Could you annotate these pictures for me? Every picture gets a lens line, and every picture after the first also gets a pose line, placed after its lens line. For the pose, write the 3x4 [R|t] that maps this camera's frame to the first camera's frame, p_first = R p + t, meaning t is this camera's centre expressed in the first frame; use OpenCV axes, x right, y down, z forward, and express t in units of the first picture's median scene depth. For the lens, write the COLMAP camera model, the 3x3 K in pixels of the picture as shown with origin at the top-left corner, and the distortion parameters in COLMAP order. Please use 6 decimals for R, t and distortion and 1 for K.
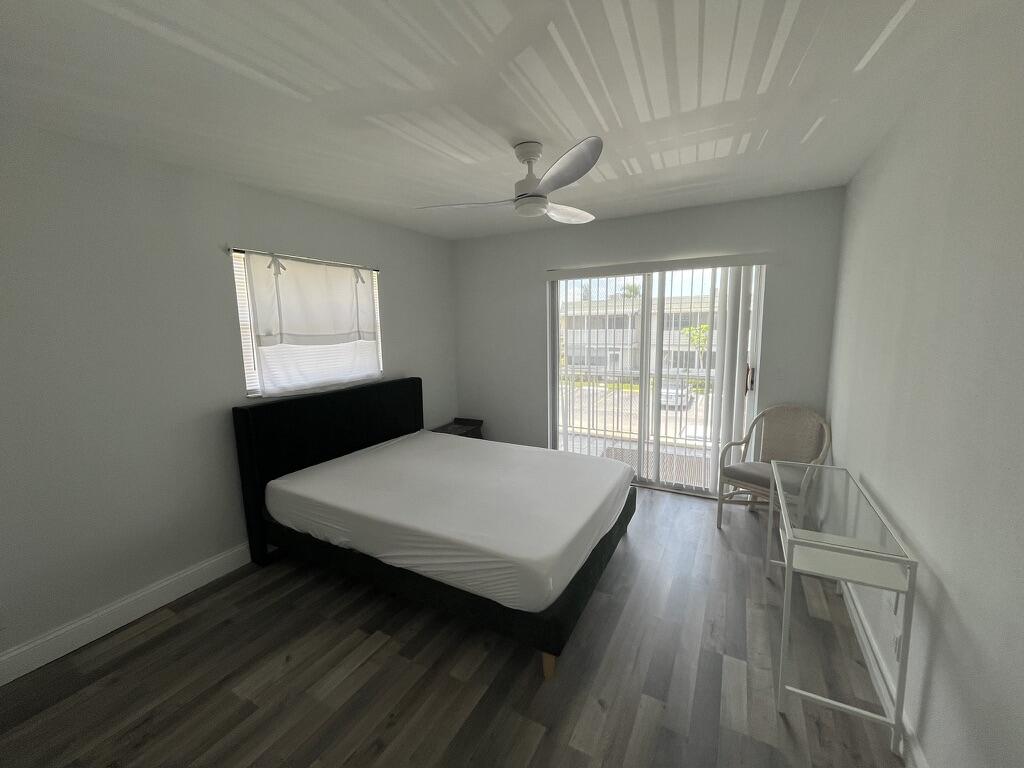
lens RADIAL K [[411.2, 0, 512.2], [0, 411.2, 381.3], [0, 0, 1]] dist [0.000442, -0.000059]
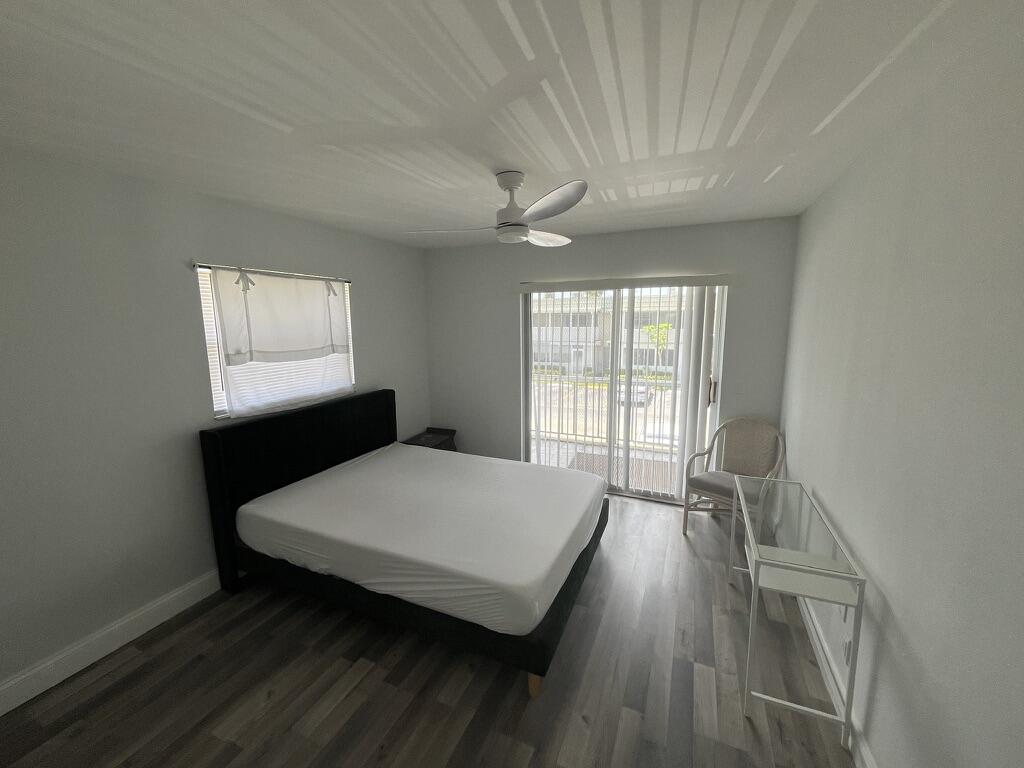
lens RADIAL K [[411.2, 0, 511.6], [0, 411.2, 380.3], [0, 0, 1]] dist [0.000442, -0.000059]
pose [[0.996249, -0.002667, 0.086492, -0.044500], [0.001714, 0.999937, 0.011091, -0.072404], [-0.086517, -0.010901, 0.996191, -0.017680]]
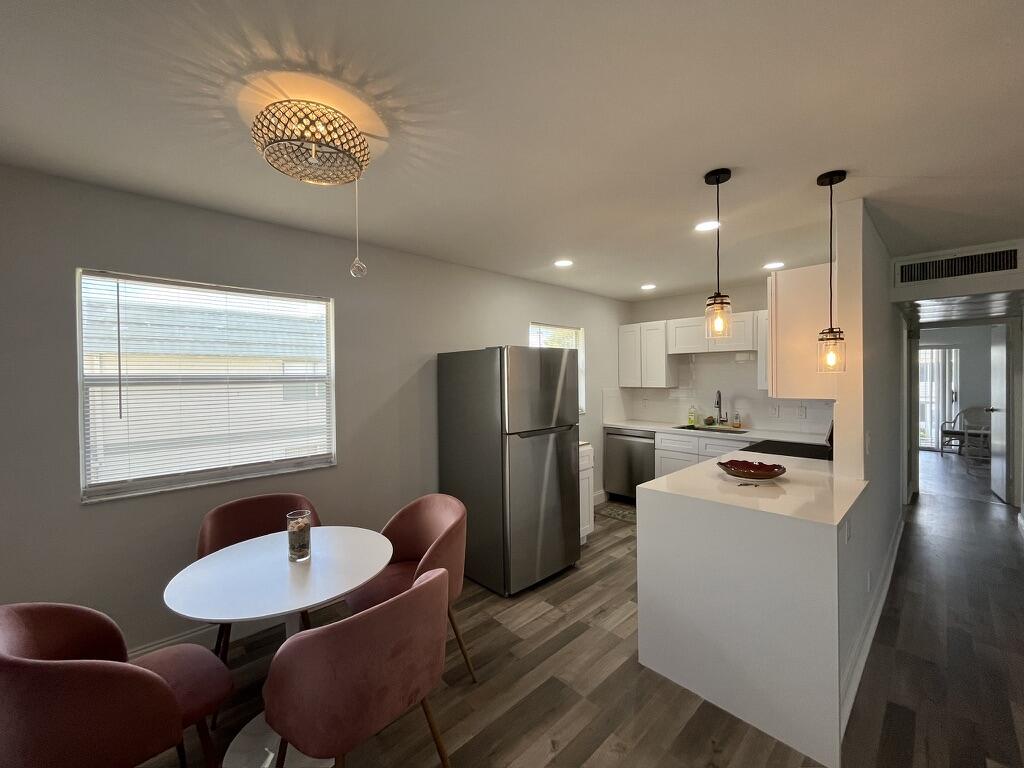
lens RADIAL K [[411.2, 0, 515.6], [0, 411.2, 387.0], [0, 0, 1]] dist [0.000442, -0.000059]
pose [[0.955008, 0.014506, -0.296226, -1.615202], [-0.050546, 0.992151, -0.114370, 0.488452], [0.292242, 0.124198, 0.948246, -2.838219]]
